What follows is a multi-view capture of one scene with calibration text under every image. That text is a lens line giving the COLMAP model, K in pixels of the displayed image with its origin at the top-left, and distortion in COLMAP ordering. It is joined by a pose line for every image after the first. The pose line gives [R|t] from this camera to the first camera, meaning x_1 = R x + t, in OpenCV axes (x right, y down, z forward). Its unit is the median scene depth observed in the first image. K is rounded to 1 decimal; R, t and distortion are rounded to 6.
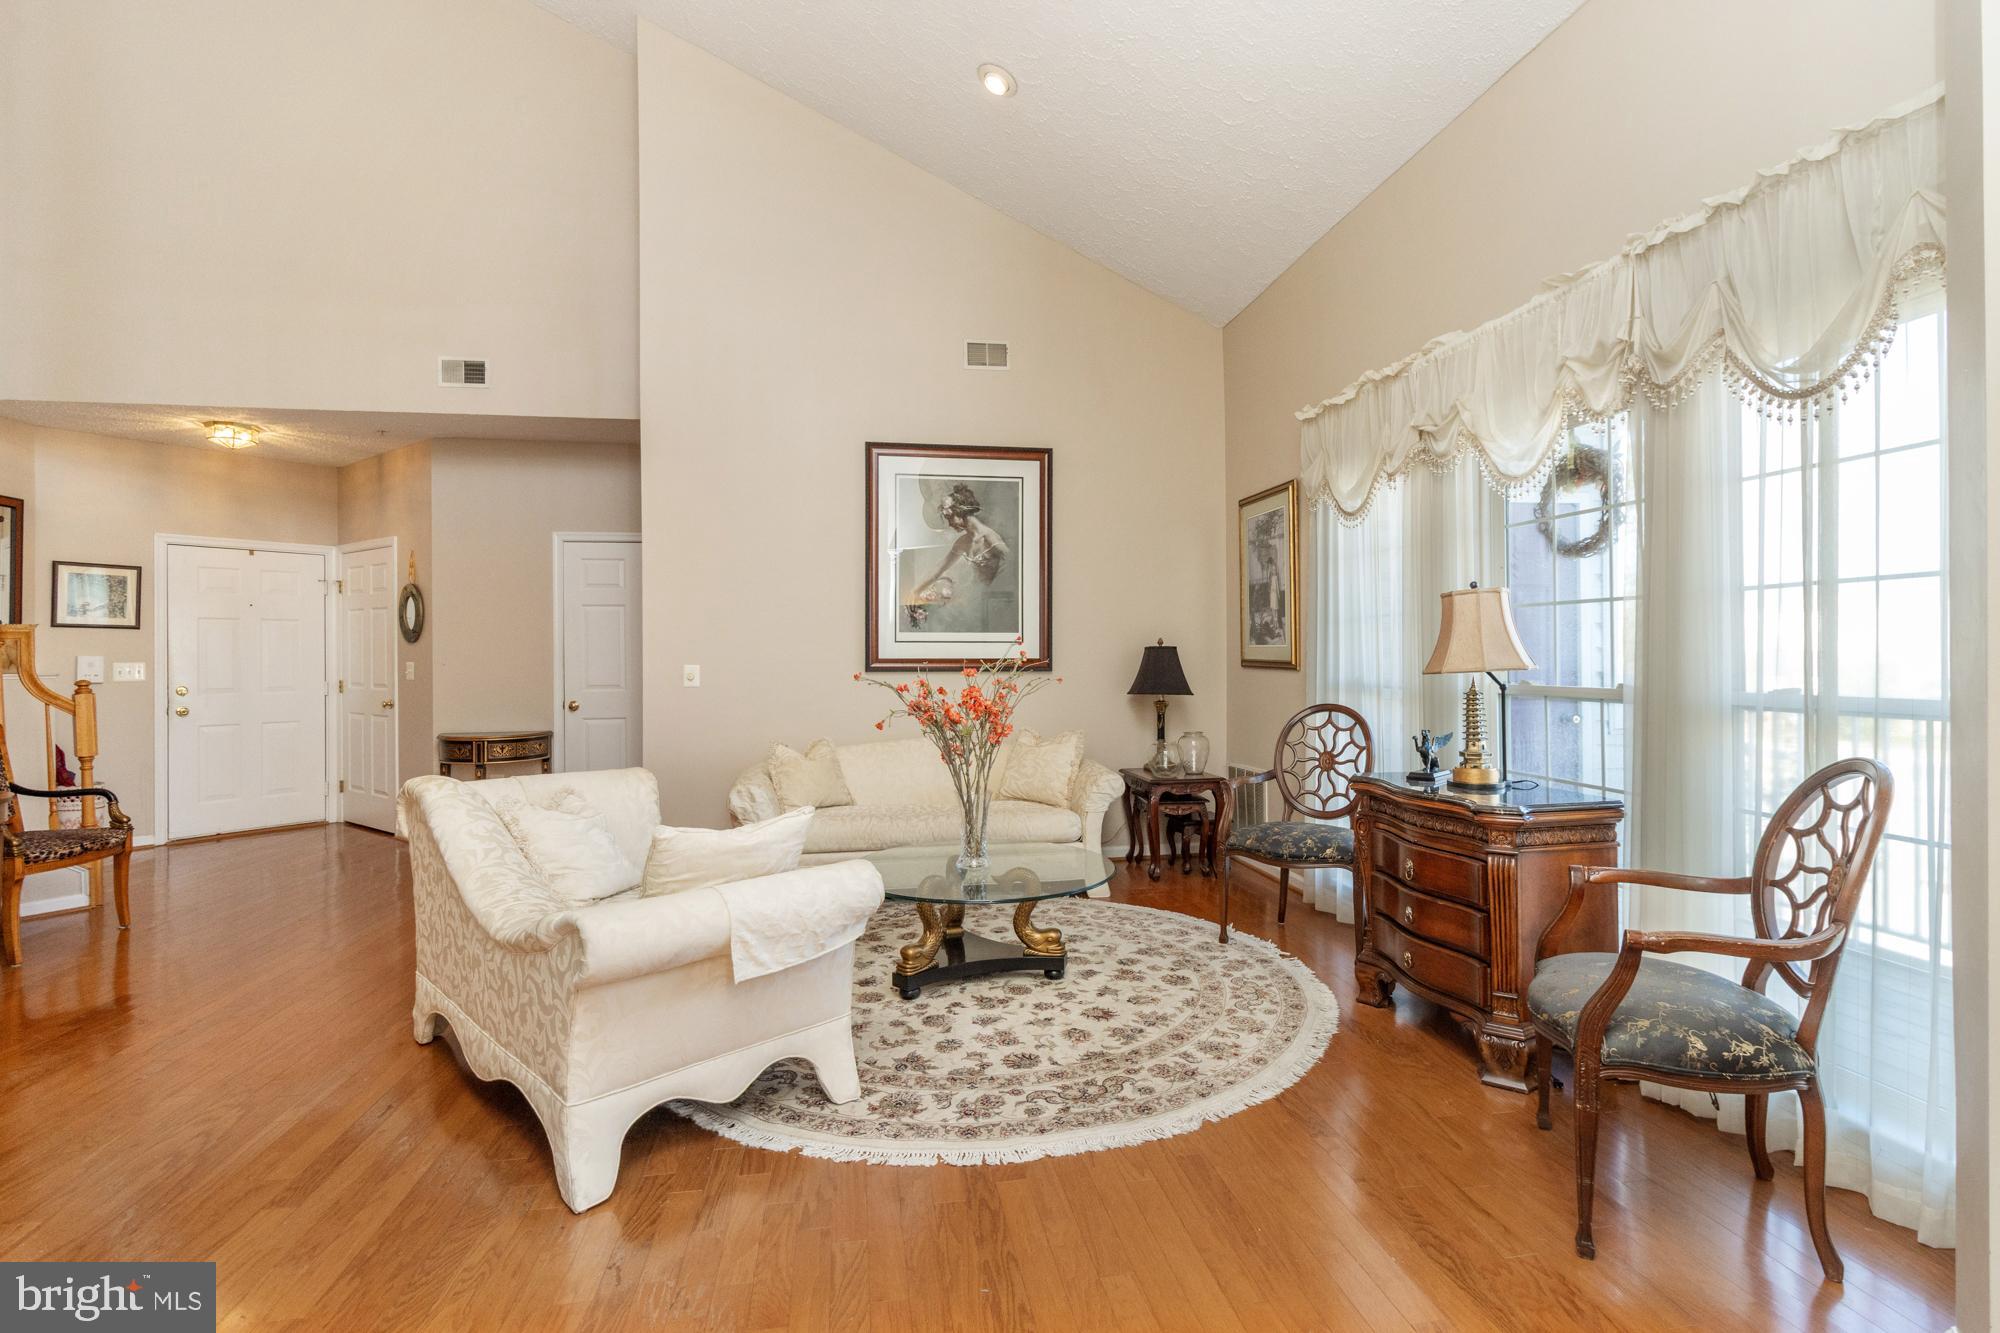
lens RADIAL K [[937.9, 0, 1012.1], [0, 937.9, 655.1], [0, 0, 1]] dist [0.002778, -0.000259]
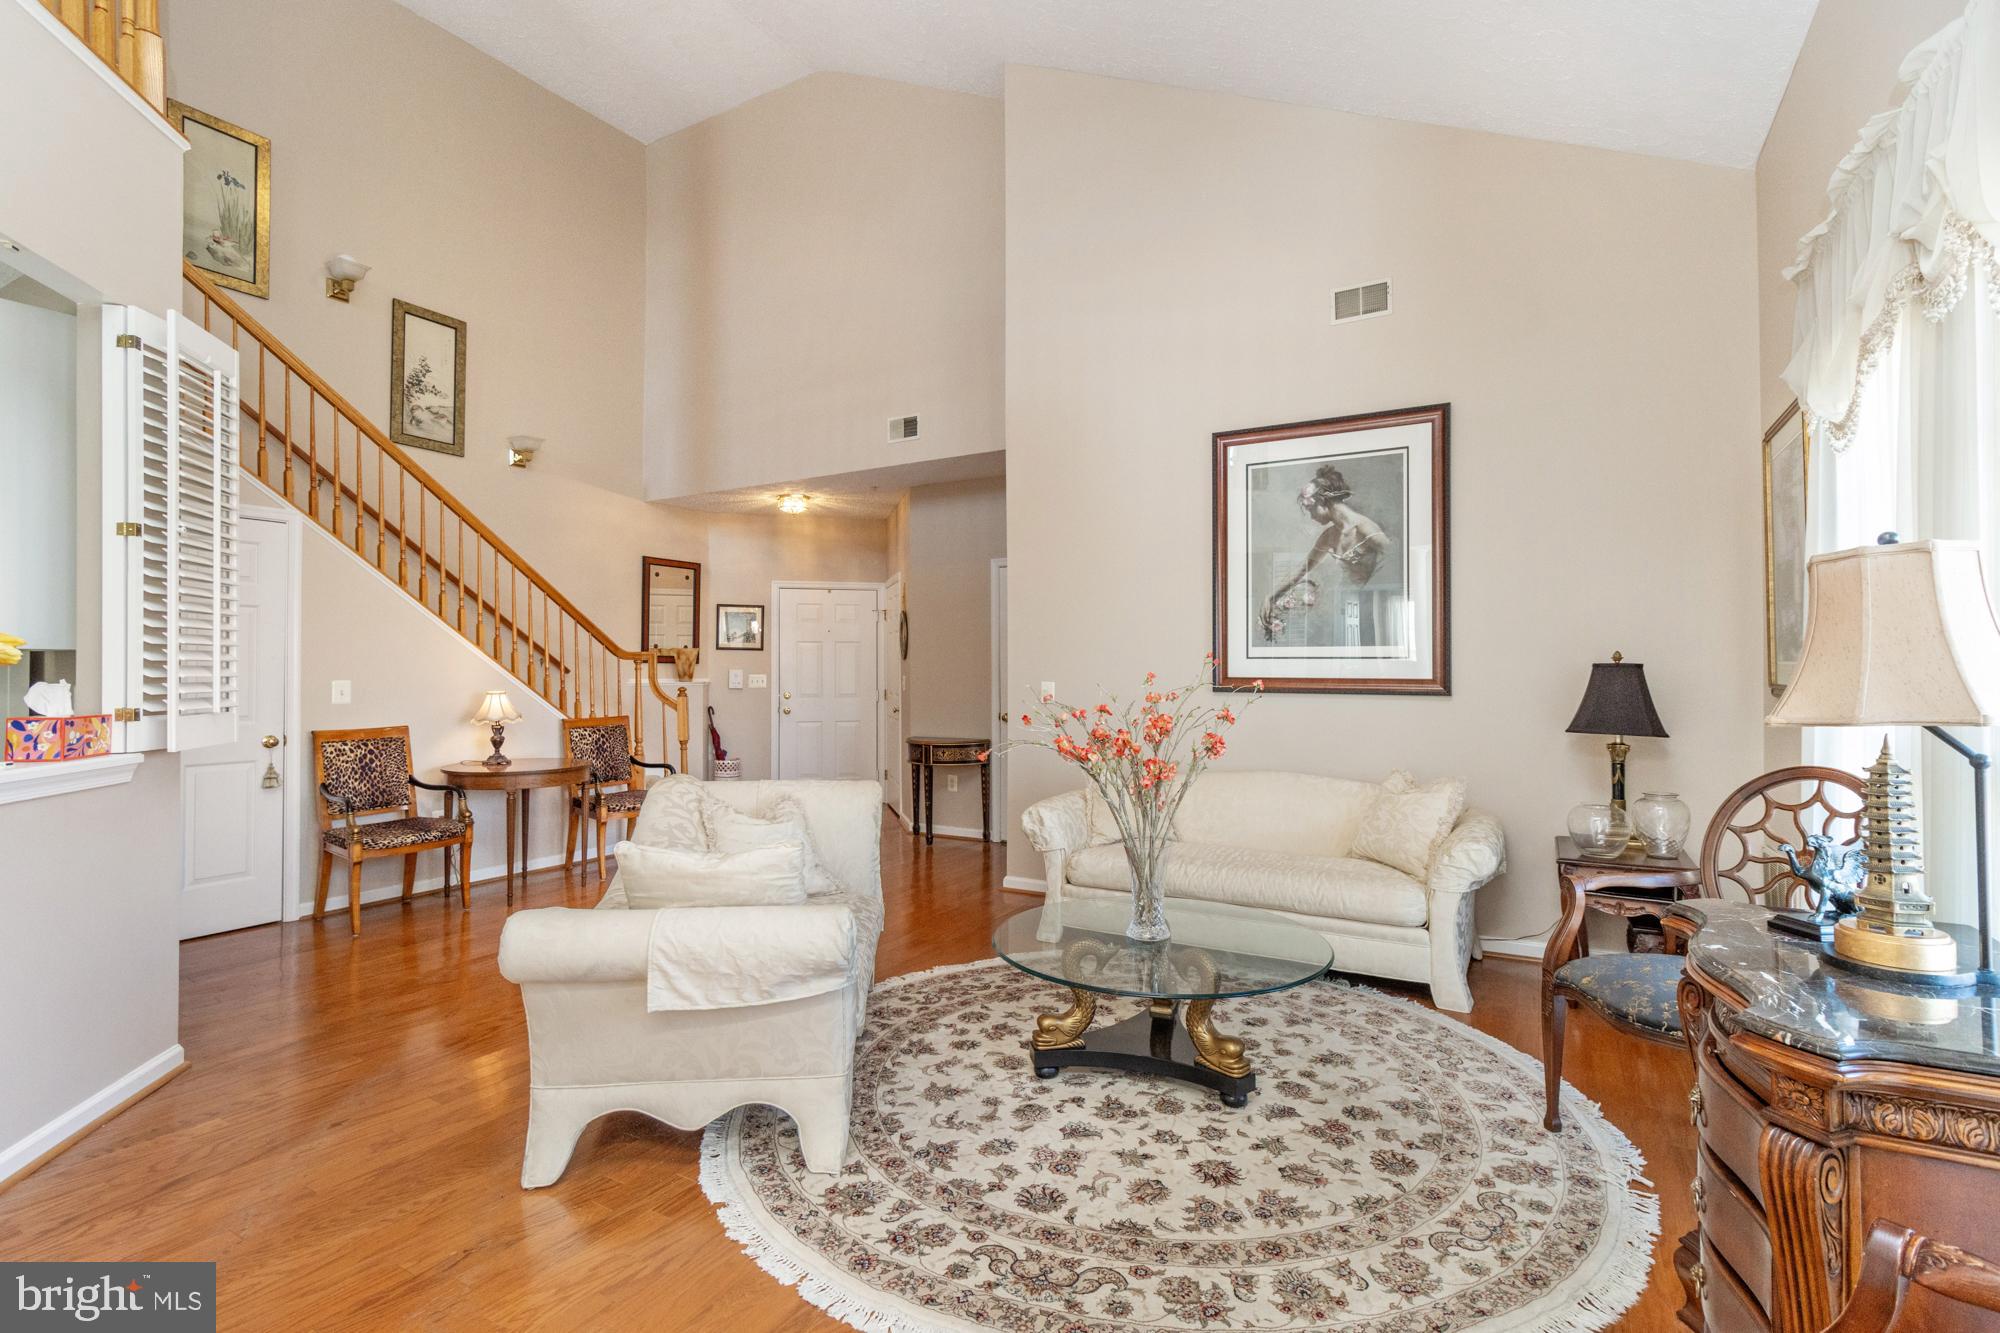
lens RADIAL K [[922.5, 0, 1007.7], [0, 922.5, 659.0], [0, 0, 1]] dist [0.003055, -0.000048]
pose [[0.768553, -0.002811, -0.639780, 0.292299], [-0.003622, 0.999955, -0.008745, -0.005760], [0.639776, 0.009038, 0.768508, 0.235558]]
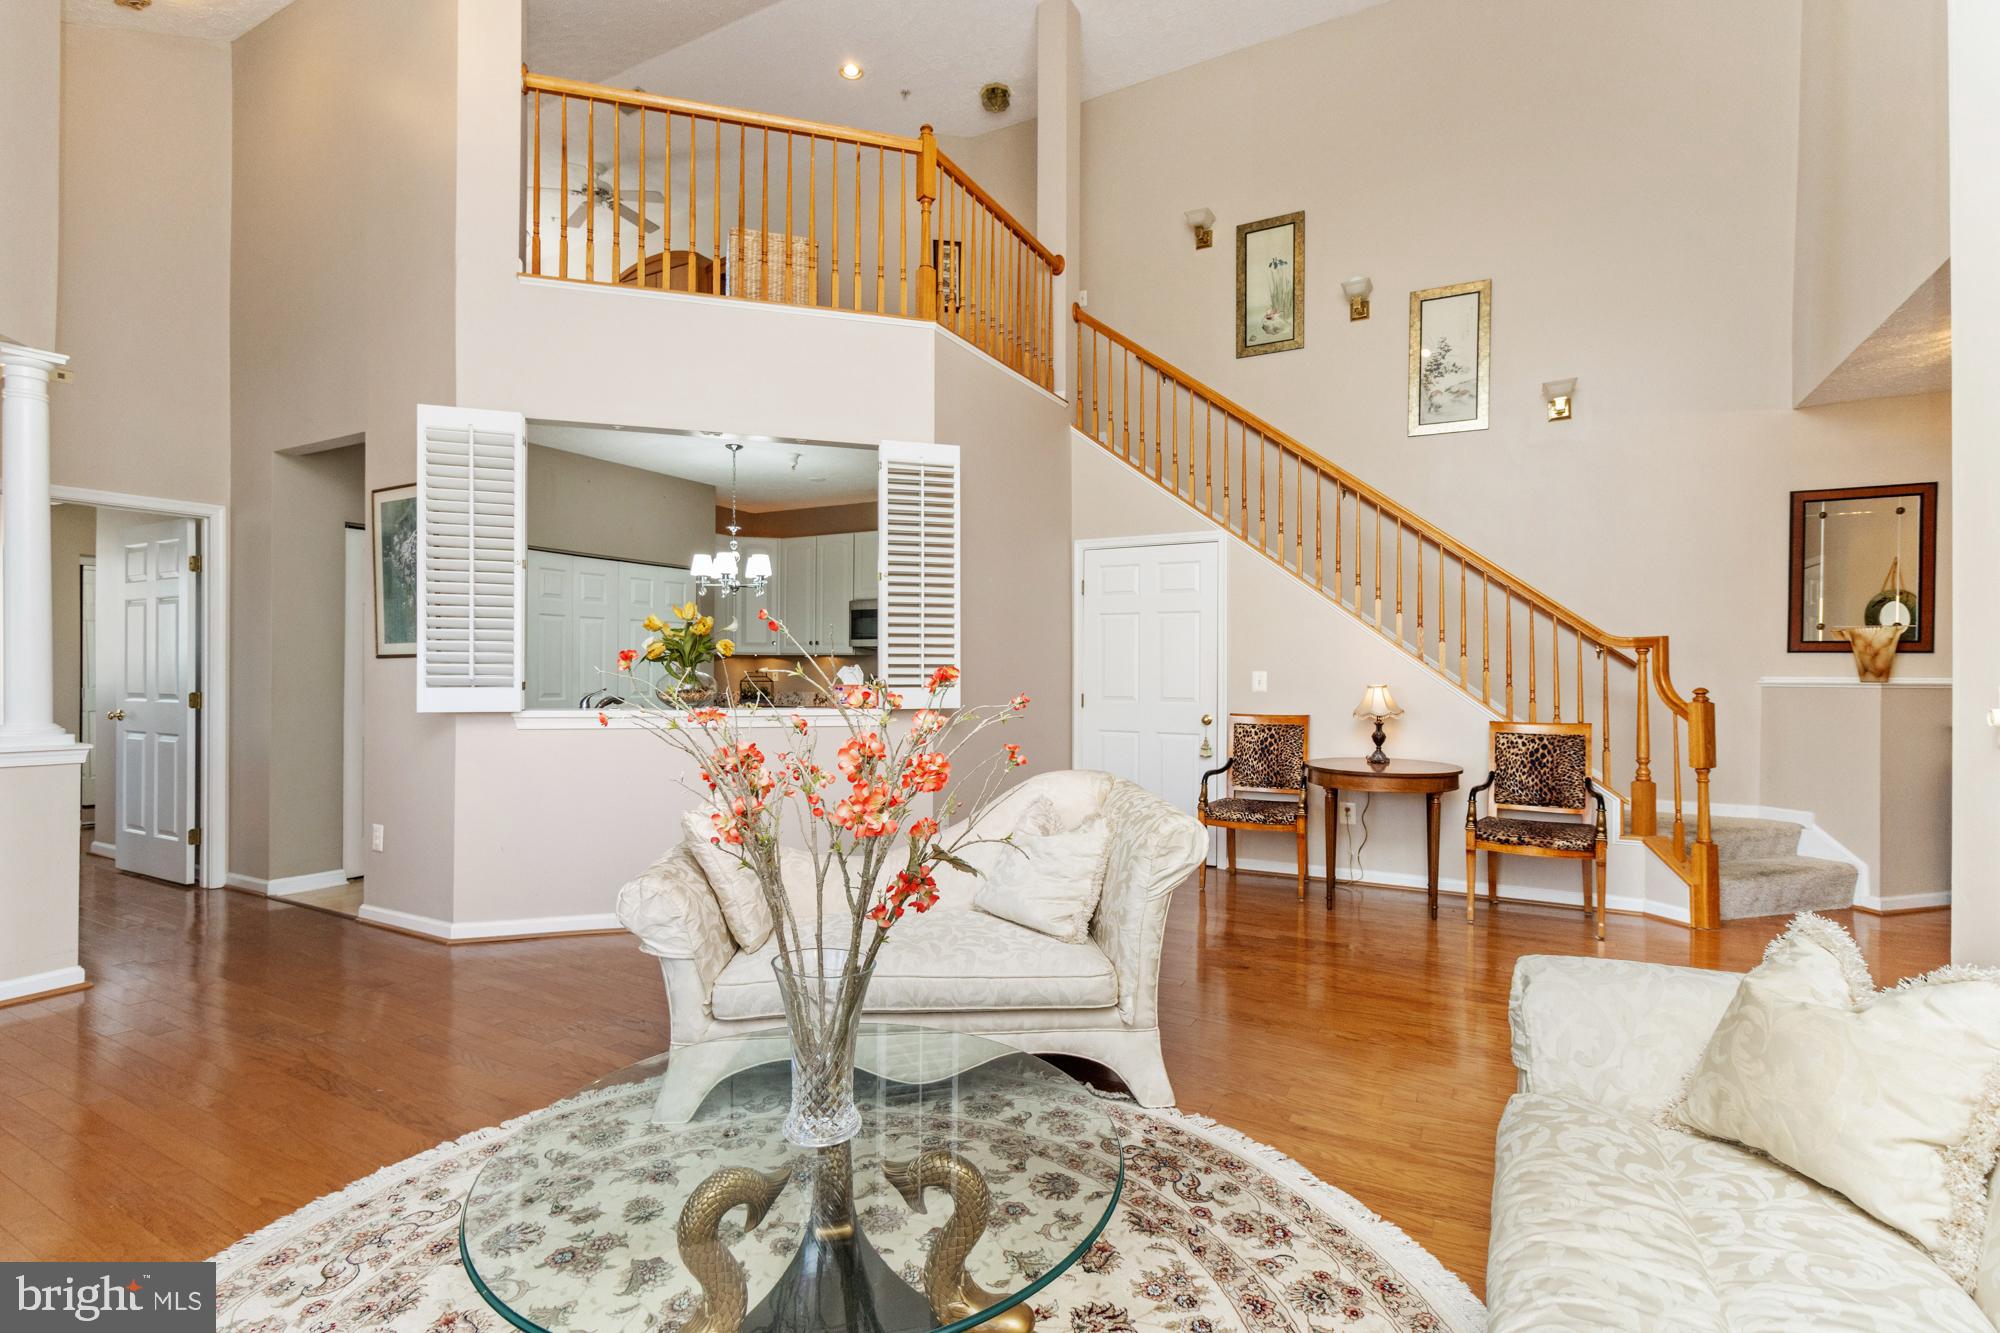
lens RADIAL K [[933.2, 0, 997.7], [0, 933.2, 671.6], [0, 0, 1]] dist [0.002578, 0.000596]
pose [[-0.628495, 0.005706, -0.777792, 0.194354], [-0.000696, 0.999969, 0.007899, 0.002947], [0.777813, 0.005506, -0.628472, 1.040294]]
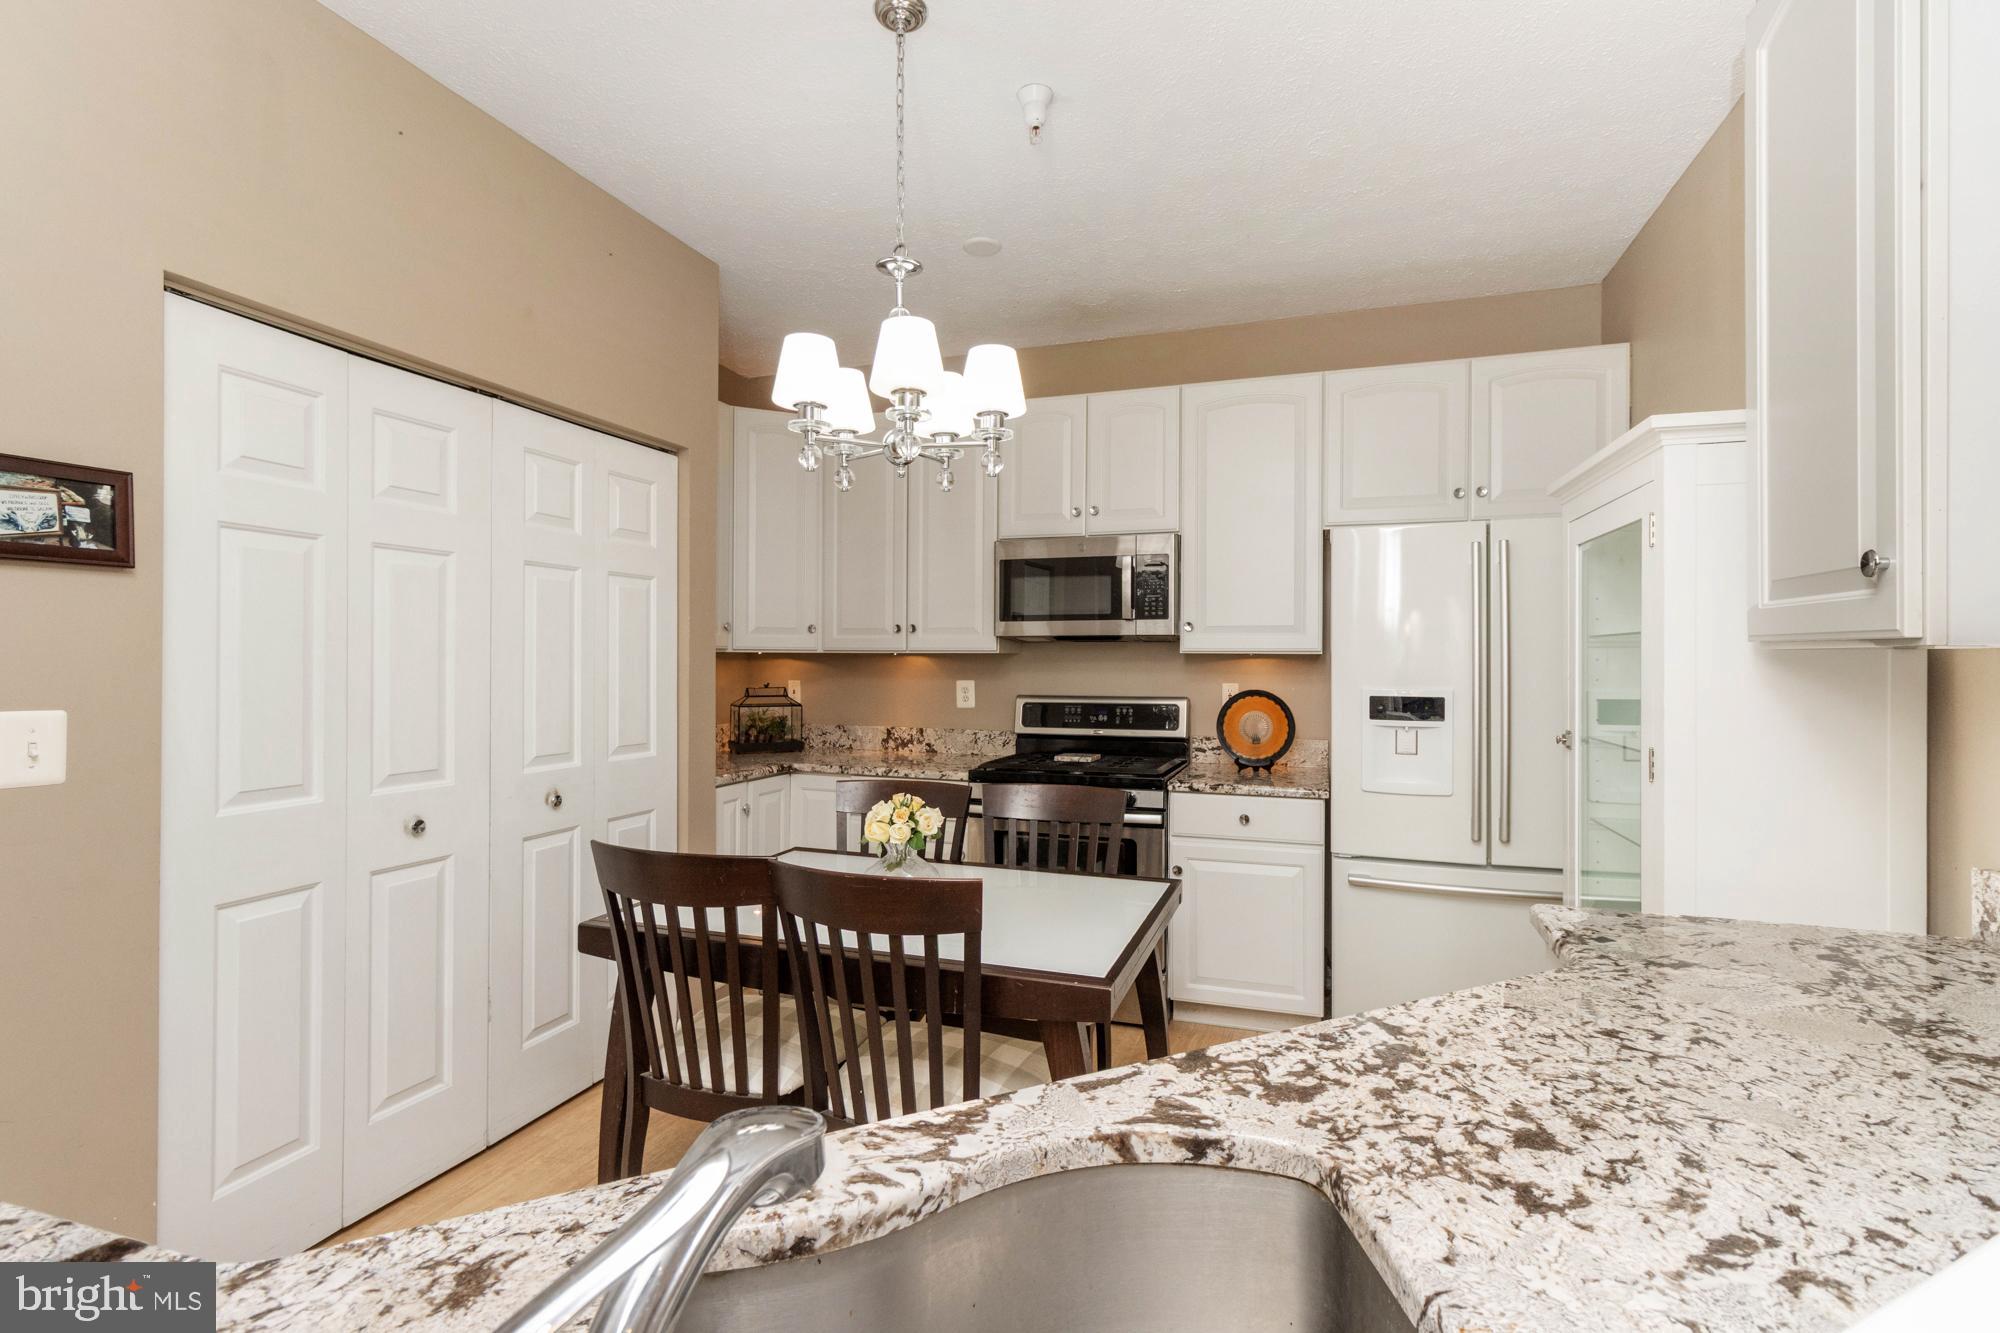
lens RADIAL K [[922.9, 0, 1002.2], [0, 922.9, 660.5], [0, 0, 1]] dist [0.001332, 0.000236]
pose [[-0.485851, 0.005446, -0.874025, -0.247601], [-0.000575, 0.999978, 0.006551, -0.012058], [0.874041, 0.003685, -0.485837, 0.175739]]
